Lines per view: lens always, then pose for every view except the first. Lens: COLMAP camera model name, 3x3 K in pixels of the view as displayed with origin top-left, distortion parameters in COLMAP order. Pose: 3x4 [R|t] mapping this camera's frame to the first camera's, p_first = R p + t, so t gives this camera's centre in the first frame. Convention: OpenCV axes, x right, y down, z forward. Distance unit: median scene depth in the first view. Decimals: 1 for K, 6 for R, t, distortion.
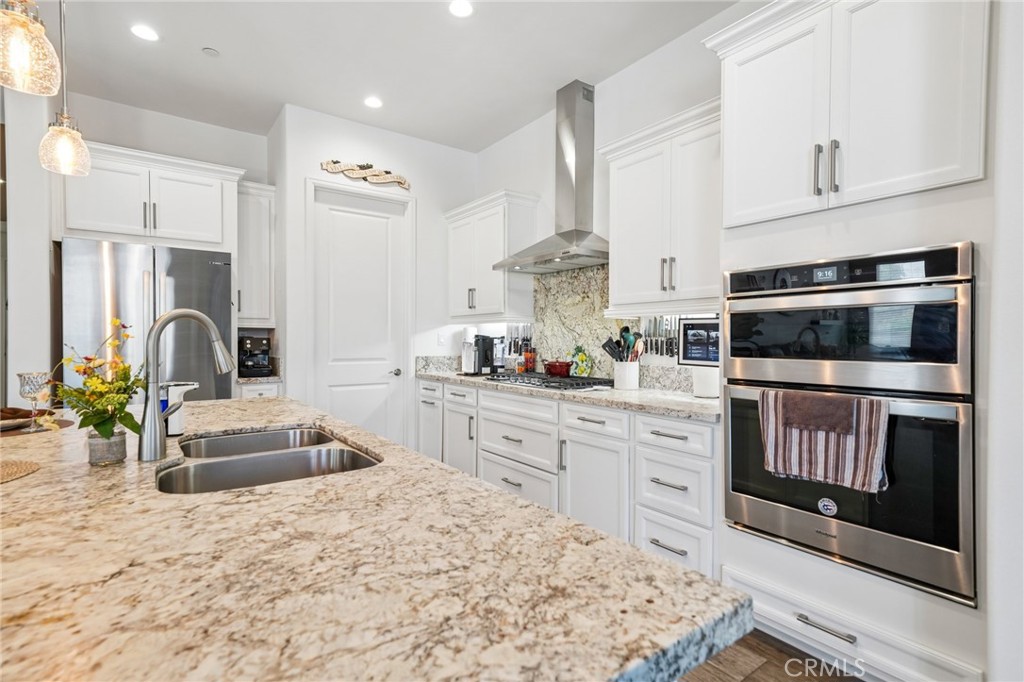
lens RADIAL K [[480.9, 0, 512.0], [0, 480.9, 341.0], [0, 0, 1]] dist [0.017671, 0.000303]
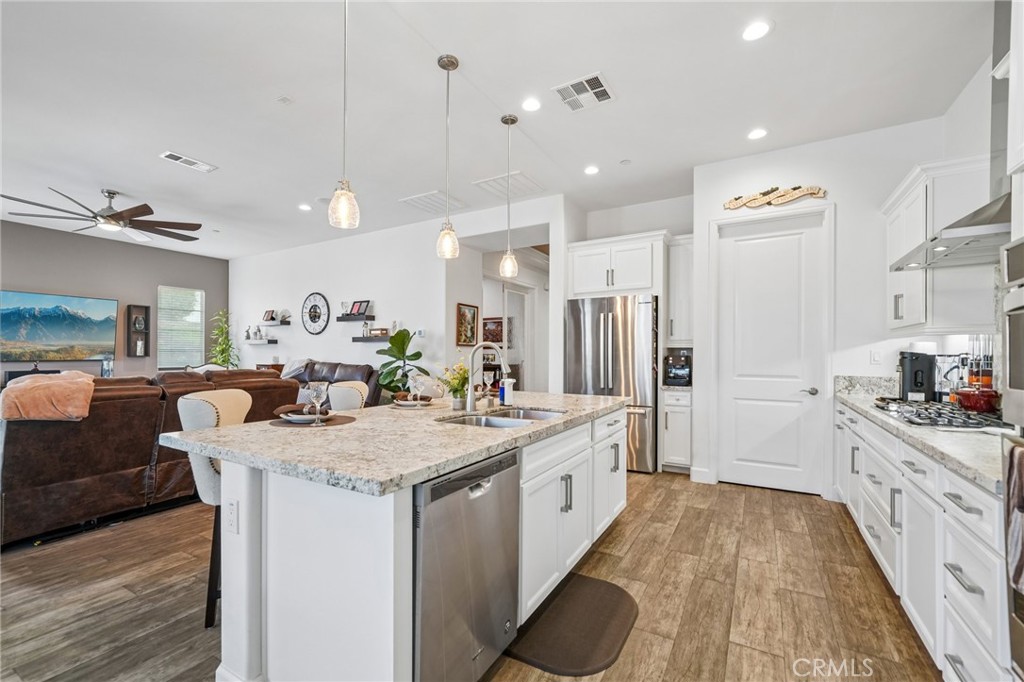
lens RADIAL K [[442.0, 0, 511.4], [0, 442.0, 352.3], [0, 0, 1]] dist [-0.000417, -0.000091]
pose [[0.408688, -0.006394, -0.912652, 0.340069], [-0.006015, 0.999935, -0.009699, -0.000726], [0.912654, 0.009453, 0.408623, 0.102987]]
